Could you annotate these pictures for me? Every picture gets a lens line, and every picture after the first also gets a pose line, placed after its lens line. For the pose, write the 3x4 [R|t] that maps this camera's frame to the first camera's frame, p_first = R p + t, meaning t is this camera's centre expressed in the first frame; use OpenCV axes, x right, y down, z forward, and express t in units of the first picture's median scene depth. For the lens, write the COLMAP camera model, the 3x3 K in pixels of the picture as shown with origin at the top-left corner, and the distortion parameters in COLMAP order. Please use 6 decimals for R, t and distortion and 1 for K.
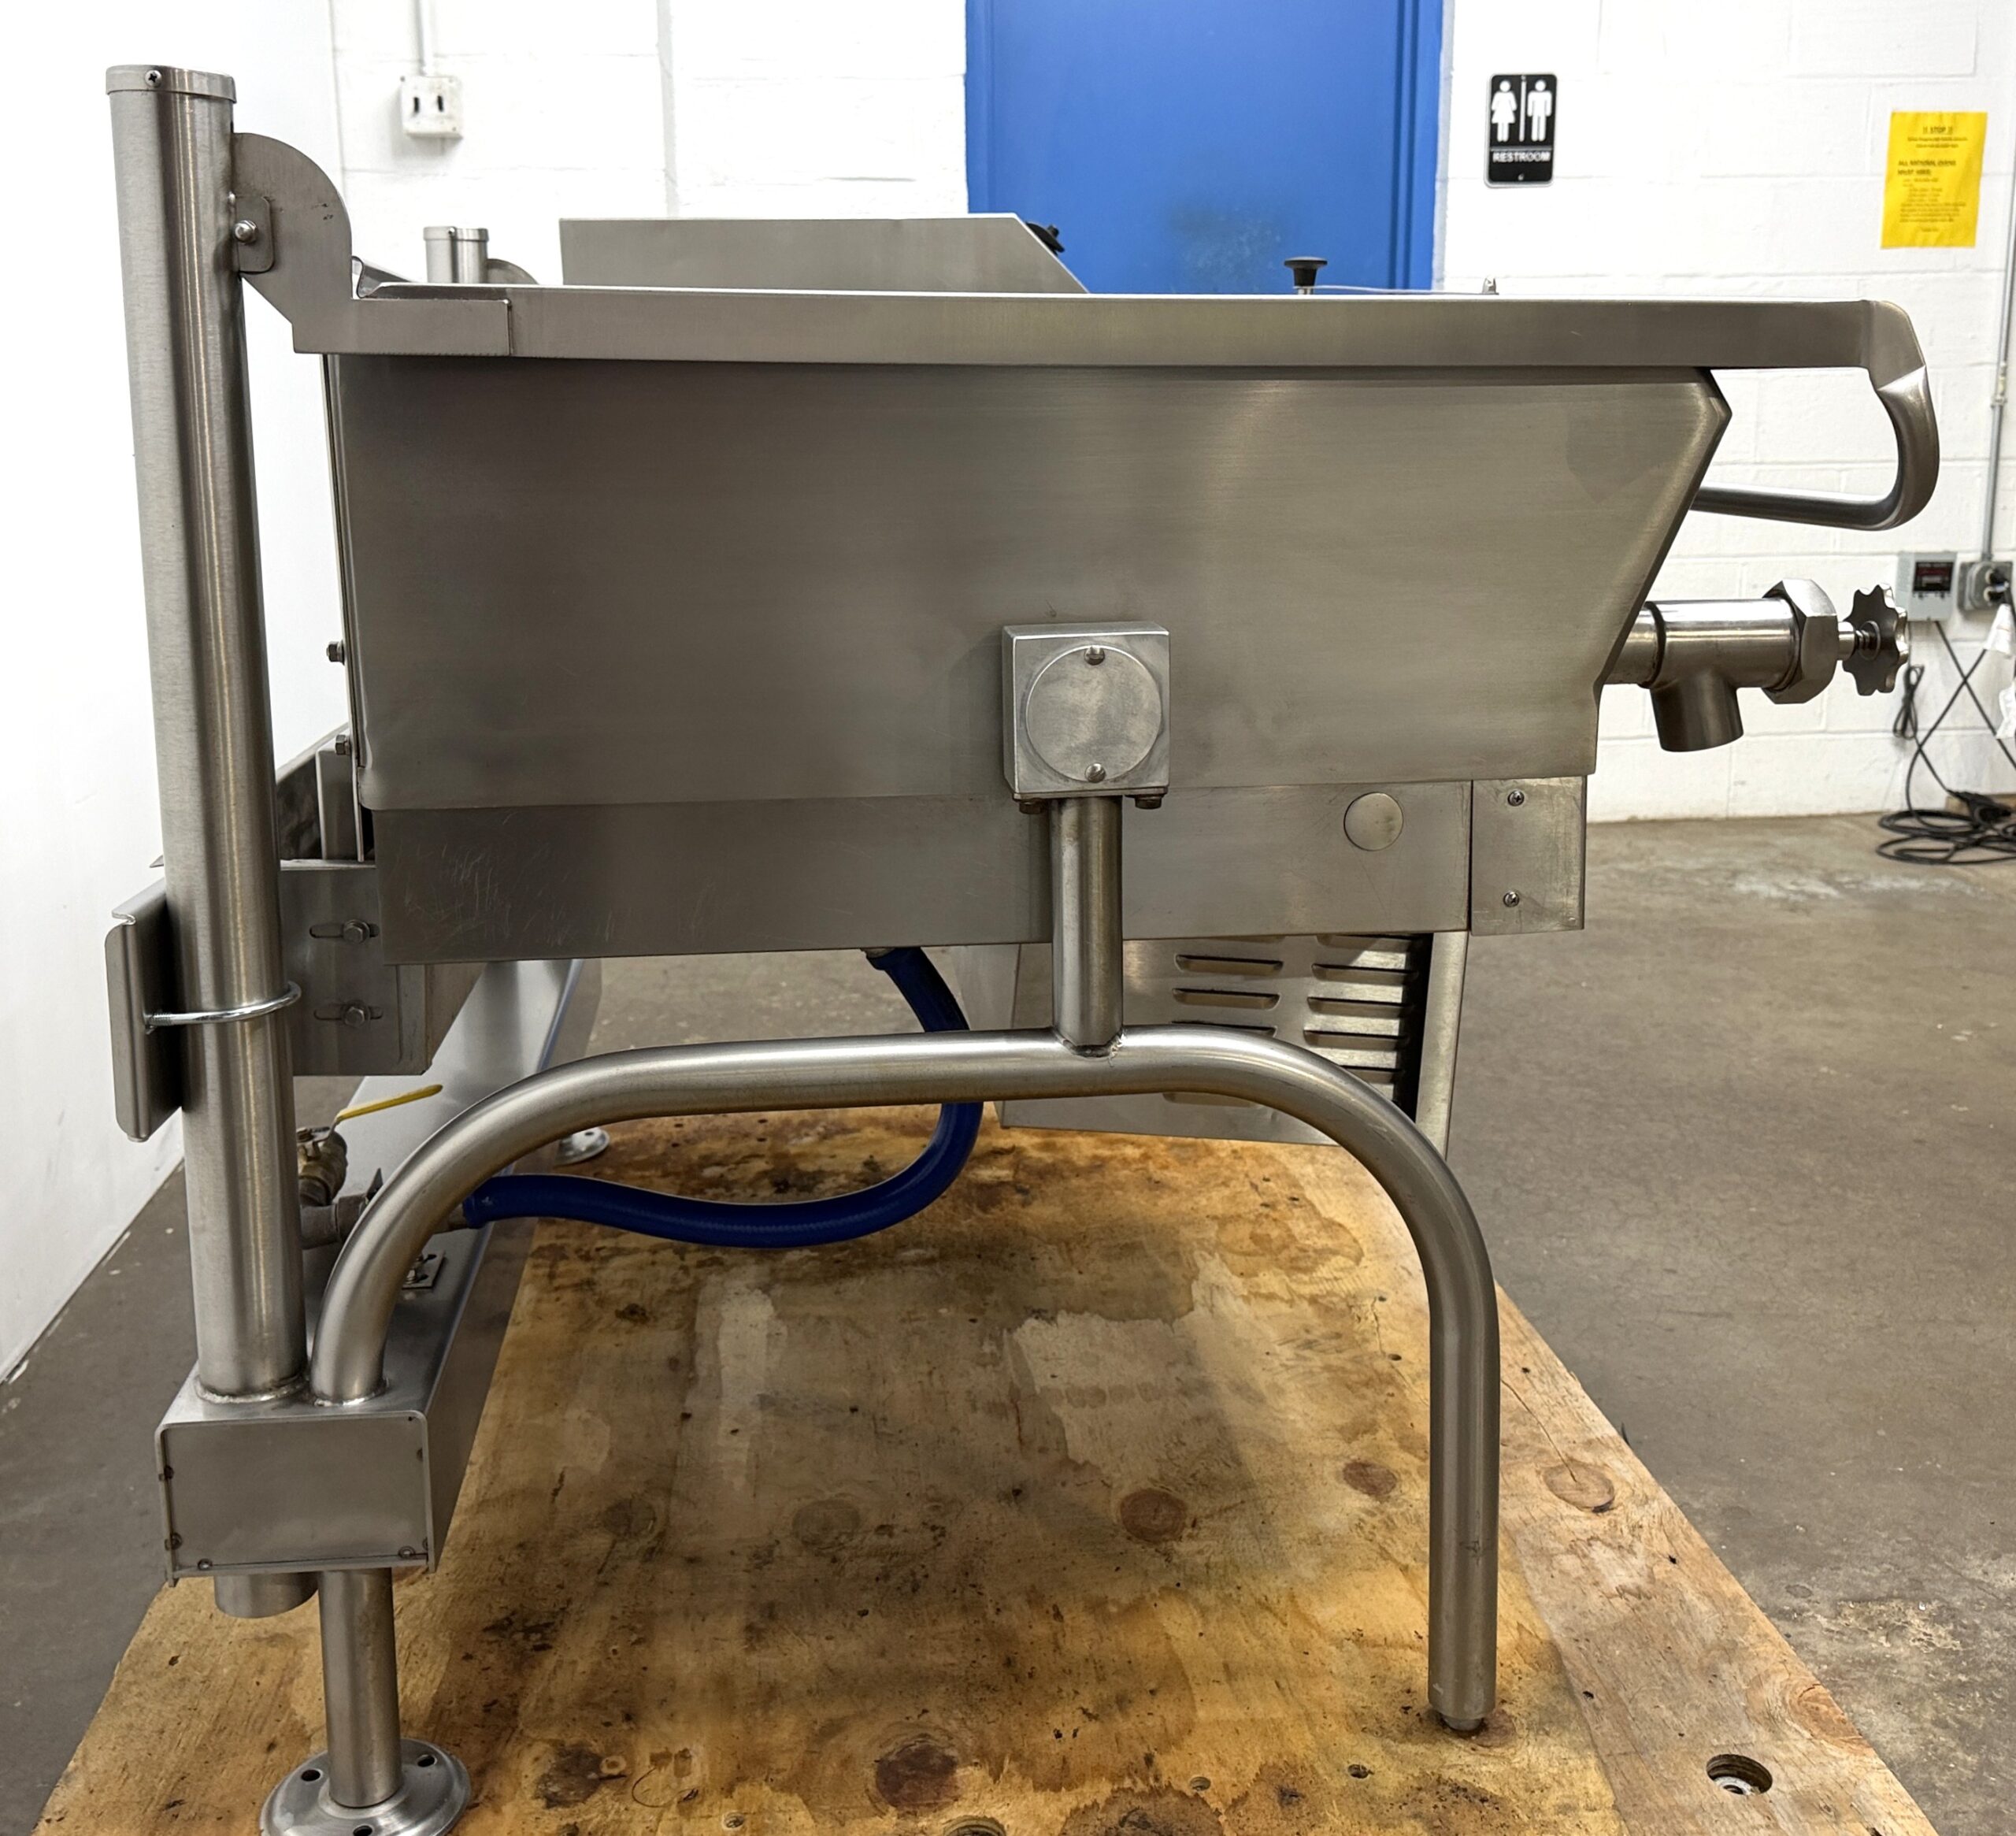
lens RADIAL K [[2040.5, 0, 951.0], [0, 2040.5, 816.0], [0, 0, 1]] dist [0.010396, 0.000000]
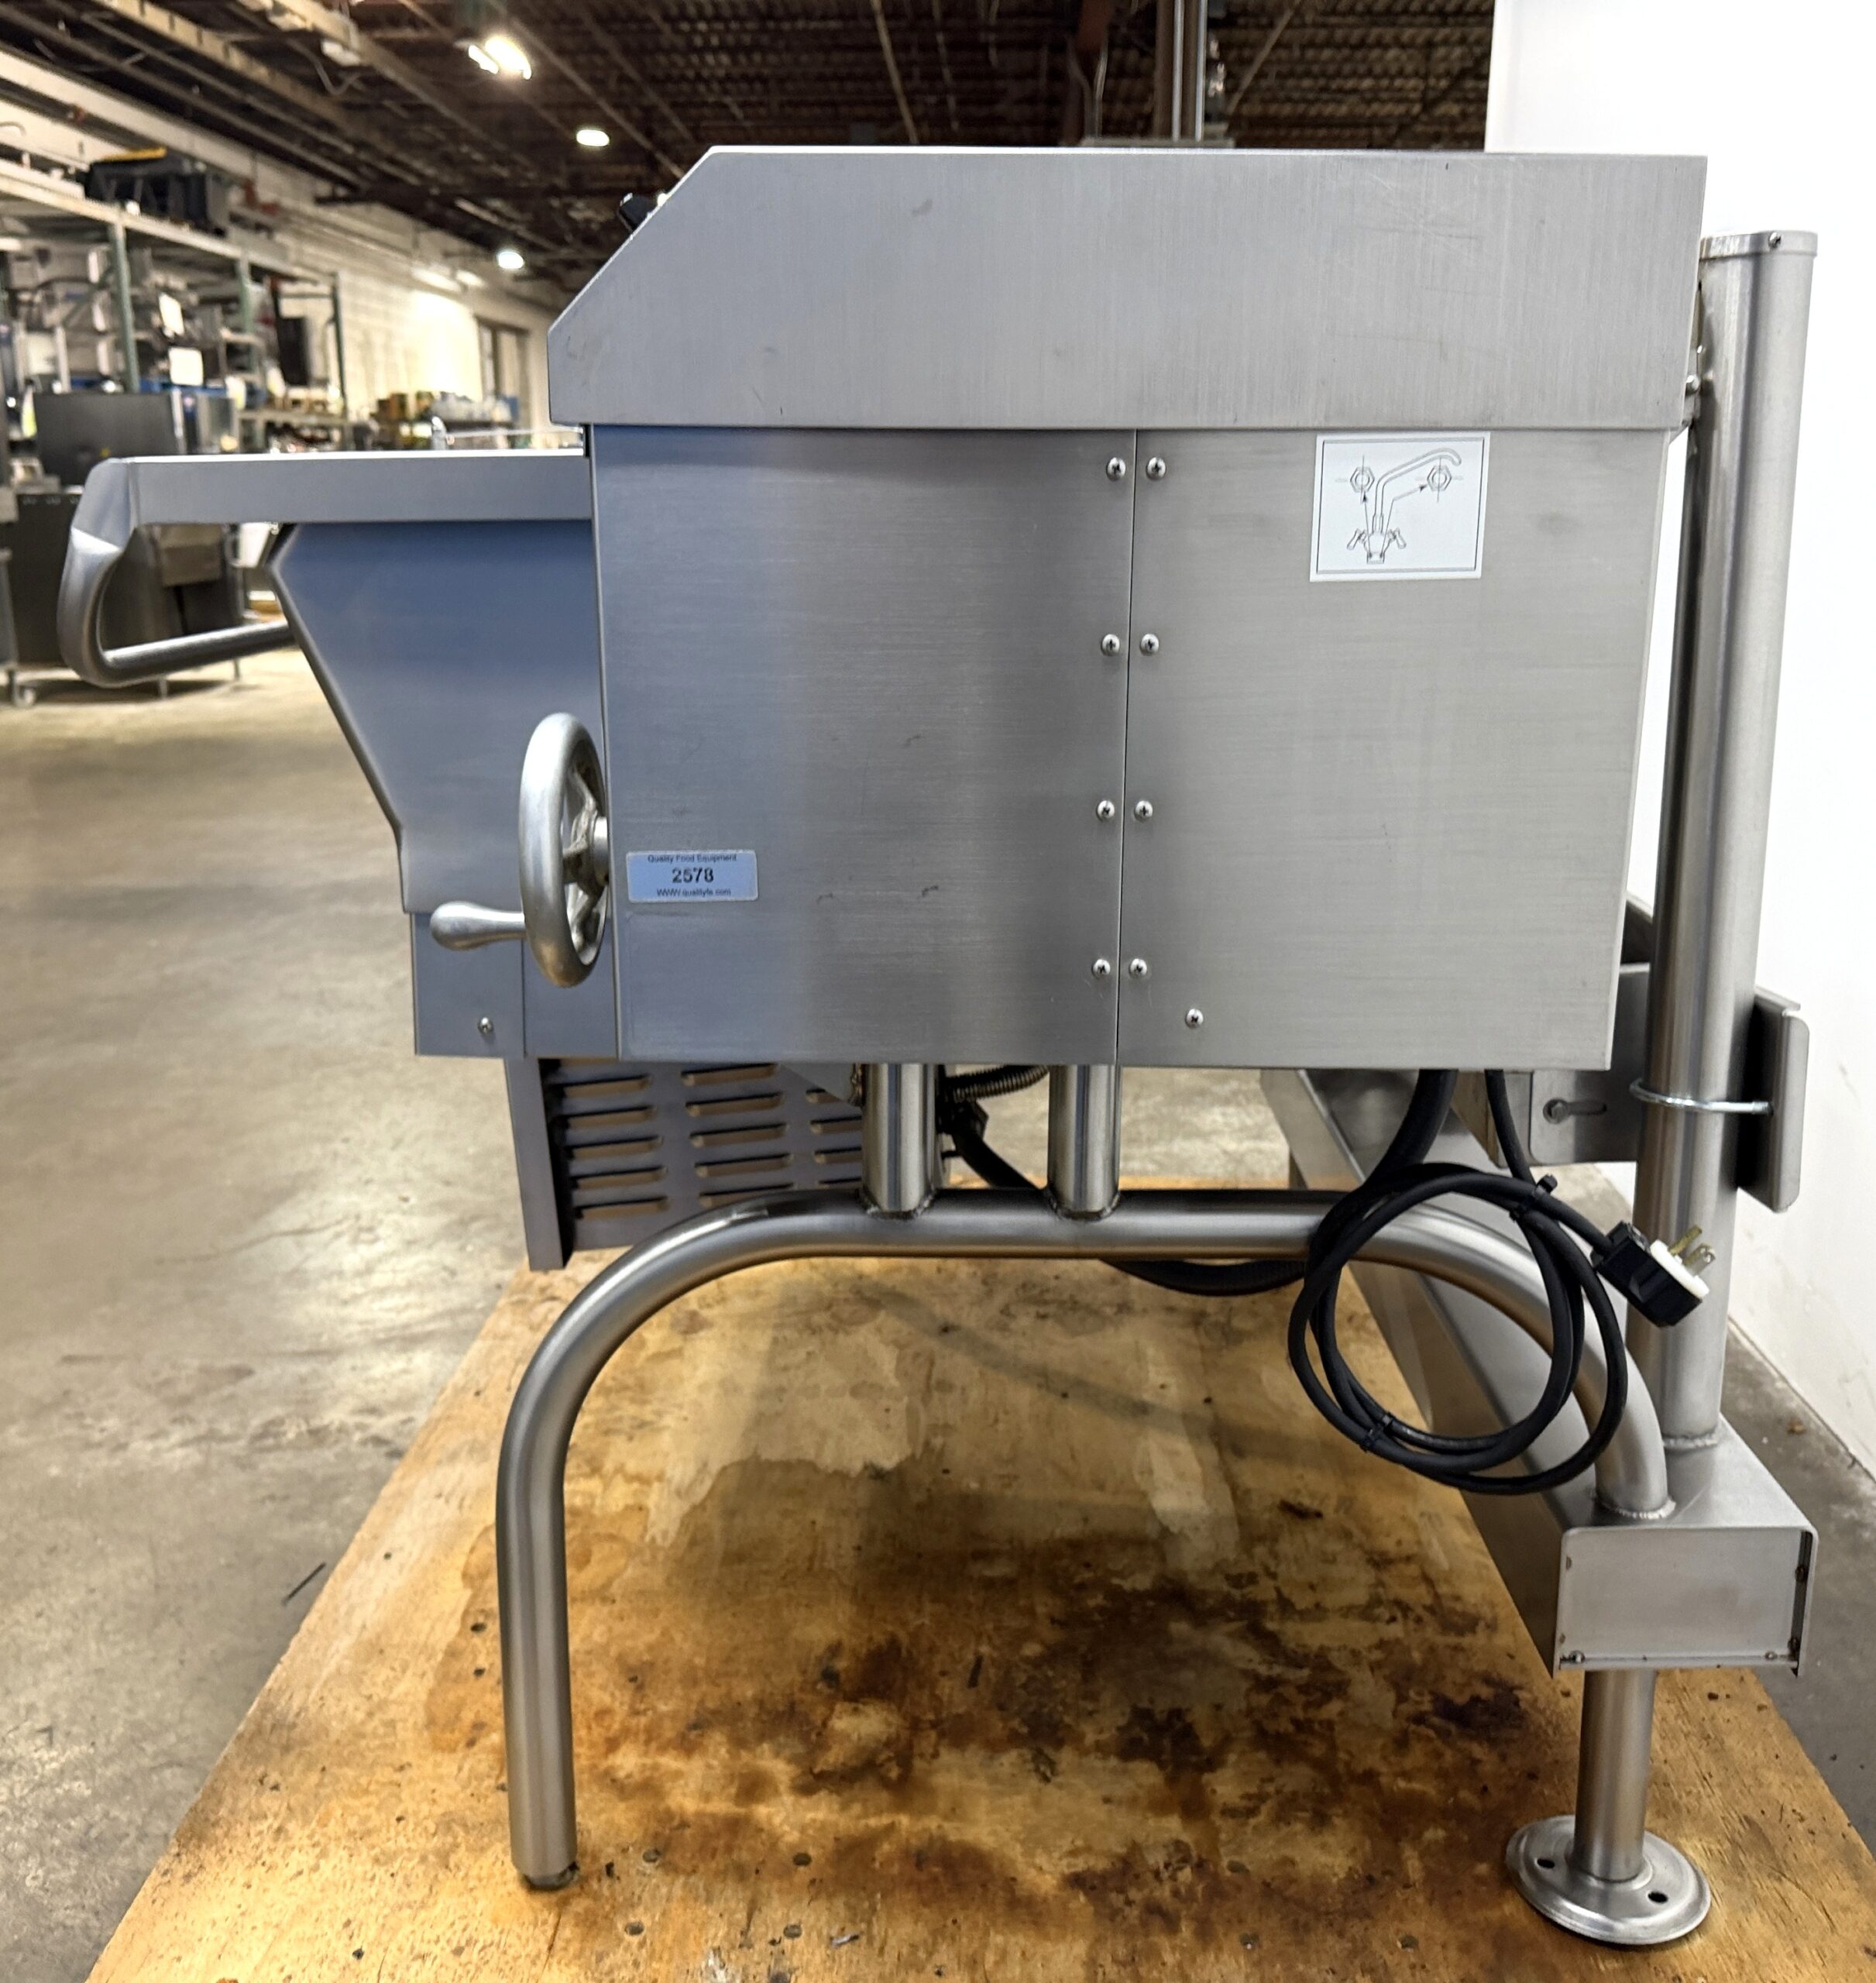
lens RADIAL K [[1928.3, 0, 969.2], [0, 1928.3, 1003.7], [0, 0, 1]] dist [-0.005057, 0.000000]
pose [[-0.995389, -0.012646, 0.095086, -0.106458], [0.032147, 0.889971, 0.454882, -0.470276], [-0.090376, 0.455841, -0.885461, 2.132792]]
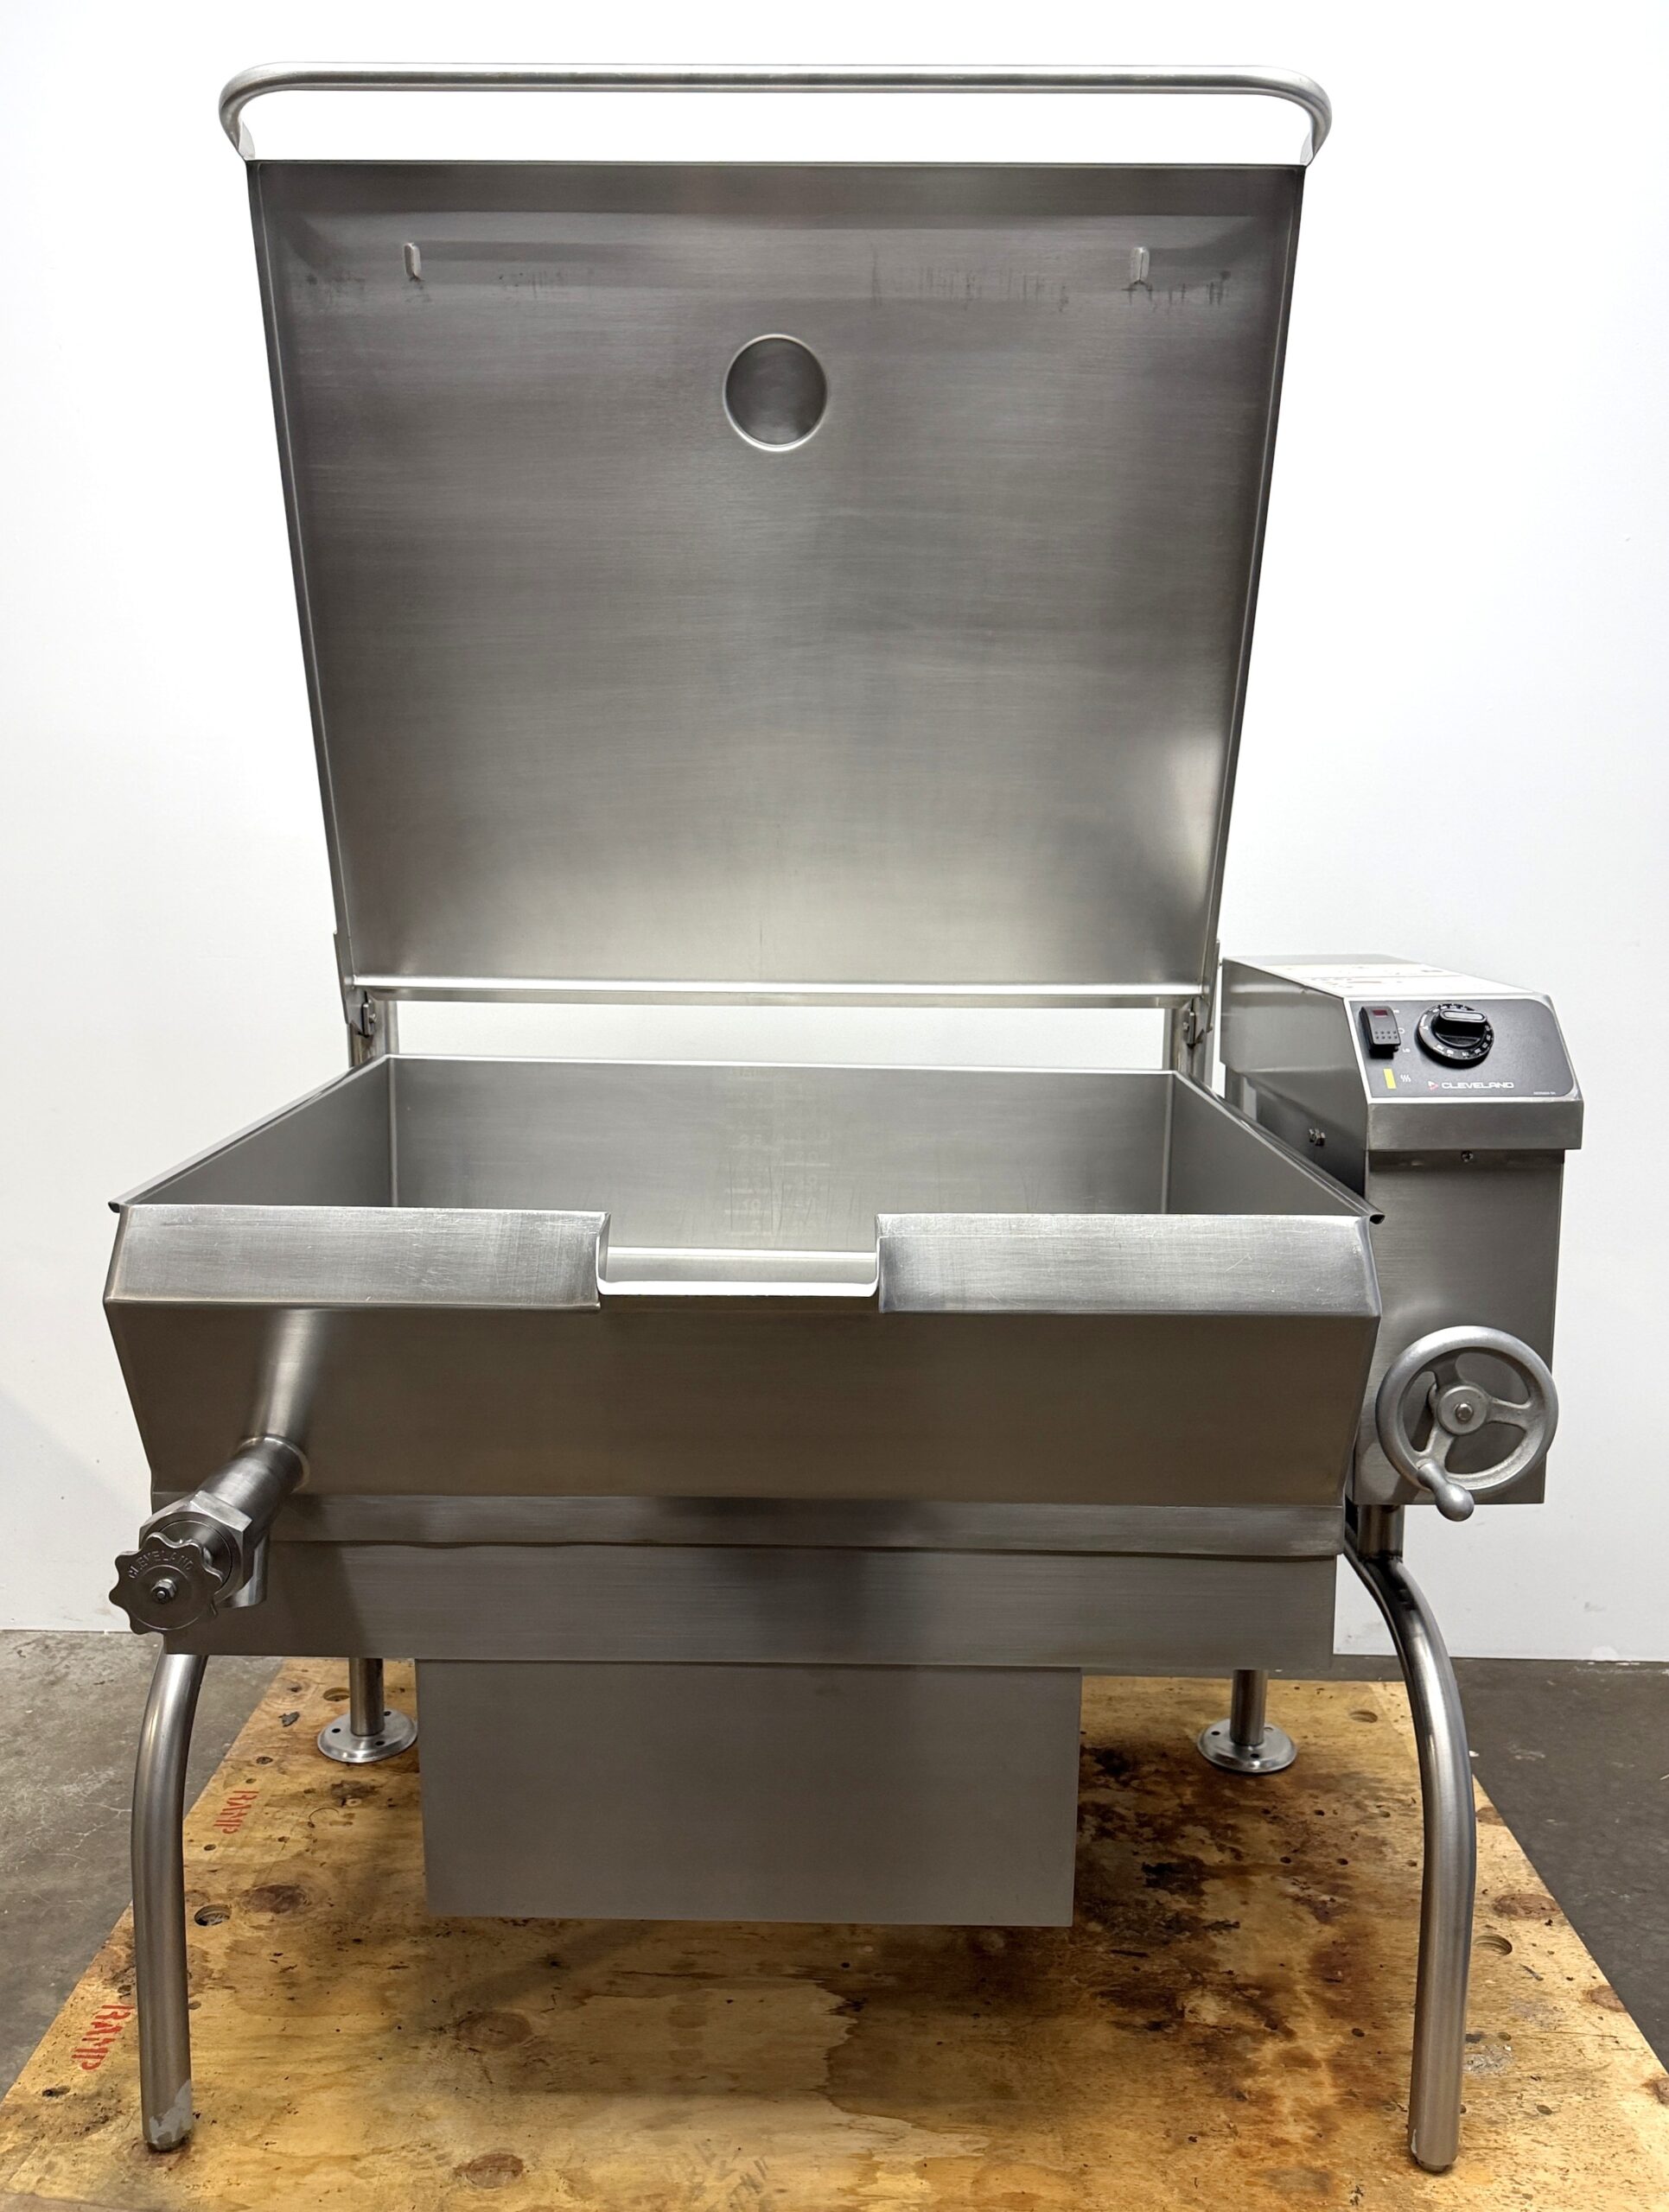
lens RADIAL K [[1745.8, 0, 818.6], [0, 1745.8, 1080.8], [0, 0, 1]] dist [0.001677, -0.002011]
pose [[-0.094228, 0.171880, -0.980601, 1.077209], [-0.214413, 0.958364, 0.188586, -0.490150], [0.972187, 0.228024, -0.053452, 1.147436]]
